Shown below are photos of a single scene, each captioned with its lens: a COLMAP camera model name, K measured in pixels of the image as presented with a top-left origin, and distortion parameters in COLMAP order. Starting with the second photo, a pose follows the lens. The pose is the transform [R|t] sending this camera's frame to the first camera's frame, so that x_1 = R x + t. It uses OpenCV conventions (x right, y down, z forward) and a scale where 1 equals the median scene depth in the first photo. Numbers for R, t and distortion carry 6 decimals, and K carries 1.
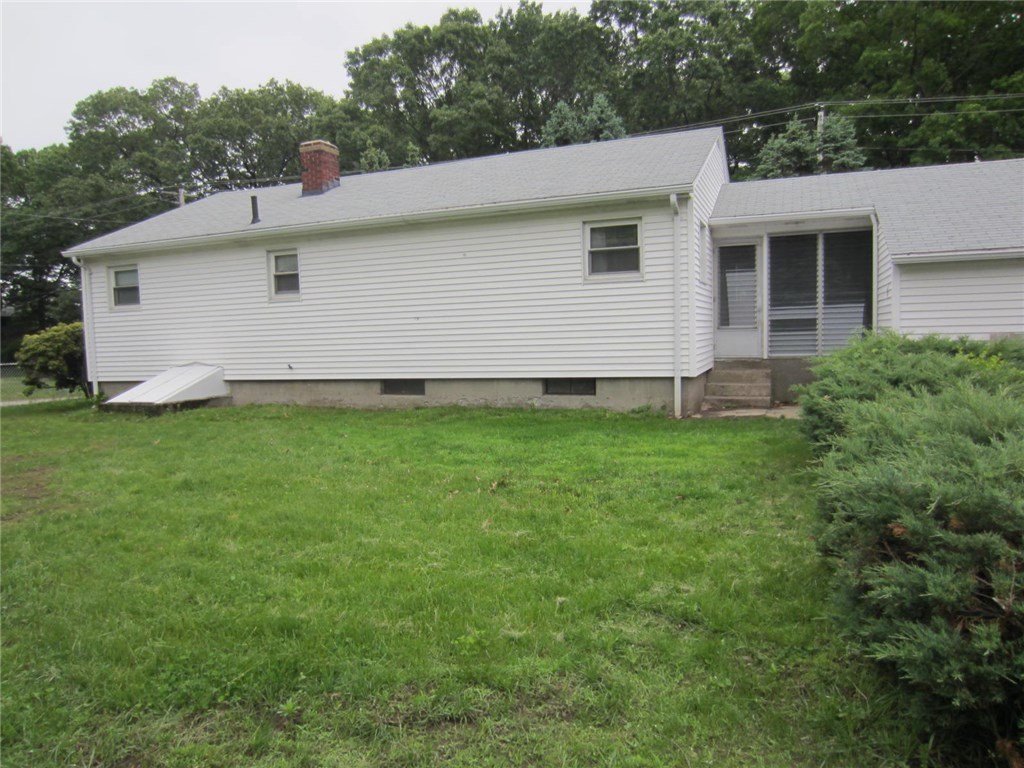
lens RADIAL K [[628.1, 0, 512.1], [0, 628.1, 381.5], [0, 0, 1]] dist [-0.001763, 0.000407]
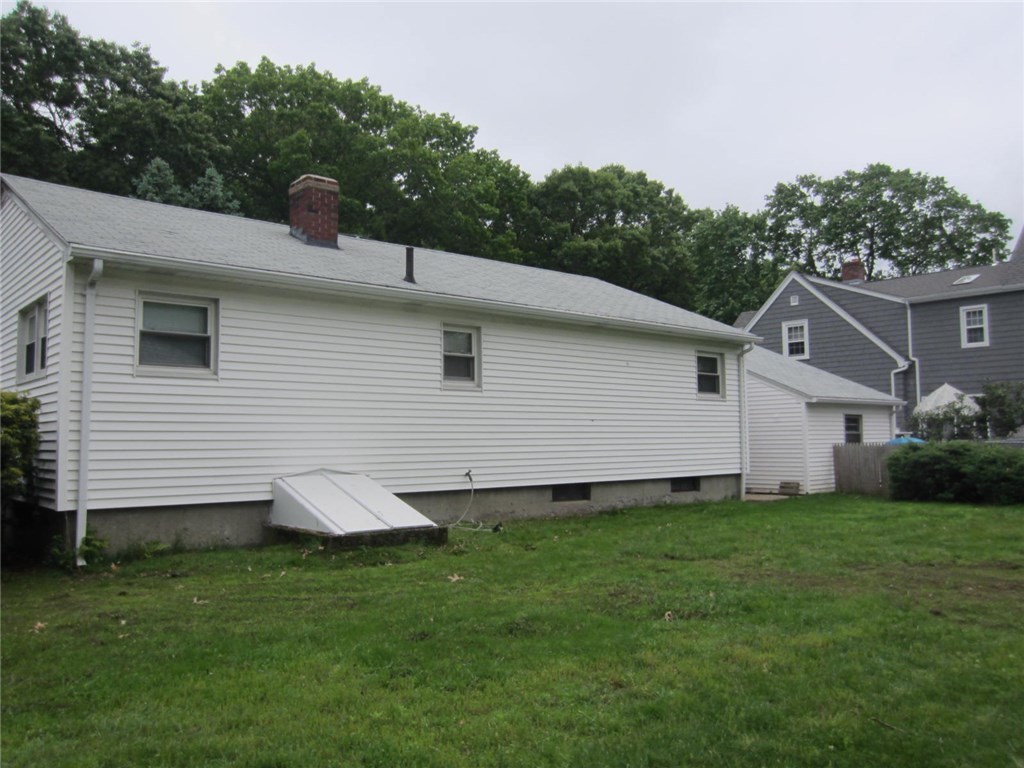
lens RADIAL K [[839.8, 0, 512.5], [0, 839.8, 384.8], [0, 0, 1]] dist [-0.003871, 0.003444]
pose [[0.488516, 0.083482, 0.868552, -1.316134], [0.058255, 0.990071, -0.127928, 0.004879], [-0.870608, 0.113093, 0.478802, 0.457842]]
